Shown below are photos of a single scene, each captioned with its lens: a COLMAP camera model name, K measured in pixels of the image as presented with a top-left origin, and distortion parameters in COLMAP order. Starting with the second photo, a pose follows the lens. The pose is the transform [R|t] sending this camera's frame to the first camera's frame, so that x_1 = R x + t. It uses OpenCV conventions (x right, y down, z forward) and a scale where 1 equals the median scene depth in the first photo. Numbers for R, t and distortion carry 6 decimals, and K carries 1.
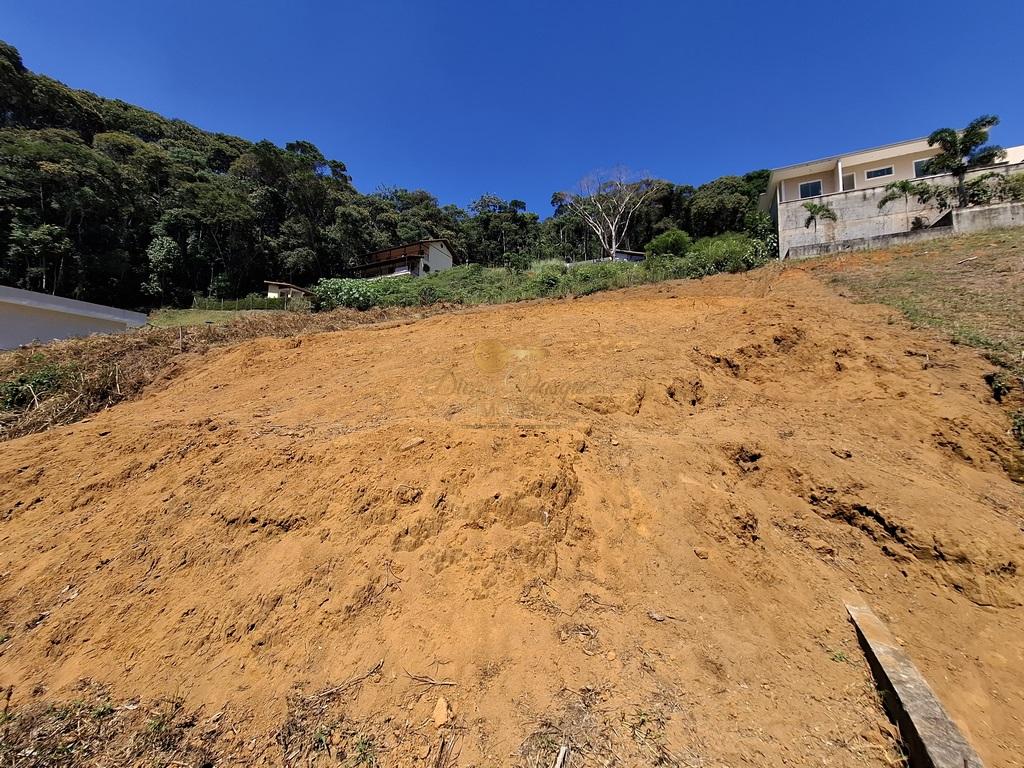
lens RADIAL K [[405.8, 0, 508.7], [0, 405.8, 372.6], [0, 0, 1]] dist [-0.003341, 0.001162]
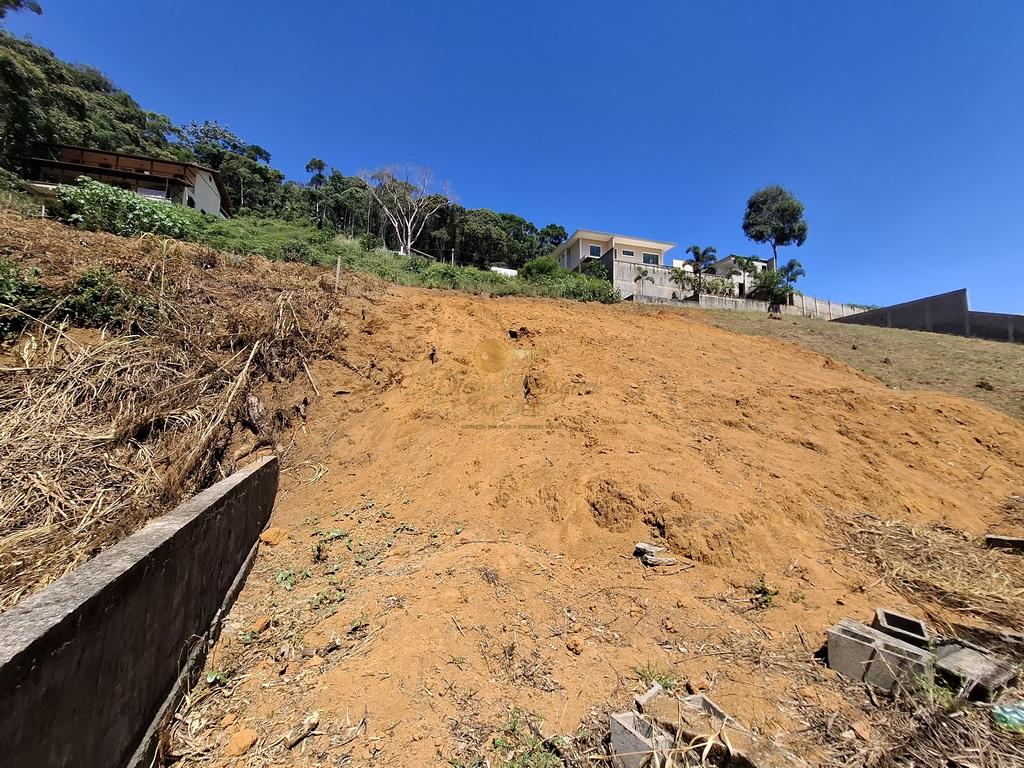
lens RADIAL K [[405.8, 0, 513.9], [0, 405.8, 370.8], [0, 0, 1]] dist [-0.003341, 0.001162]
pose [[0.739996, 0.072045, 0.668741, -0.252606], [-0.074733, 0.996898, -0.024701, 0.017753], [-0.668446, -0.031699, 0.743085, 0.072596]]
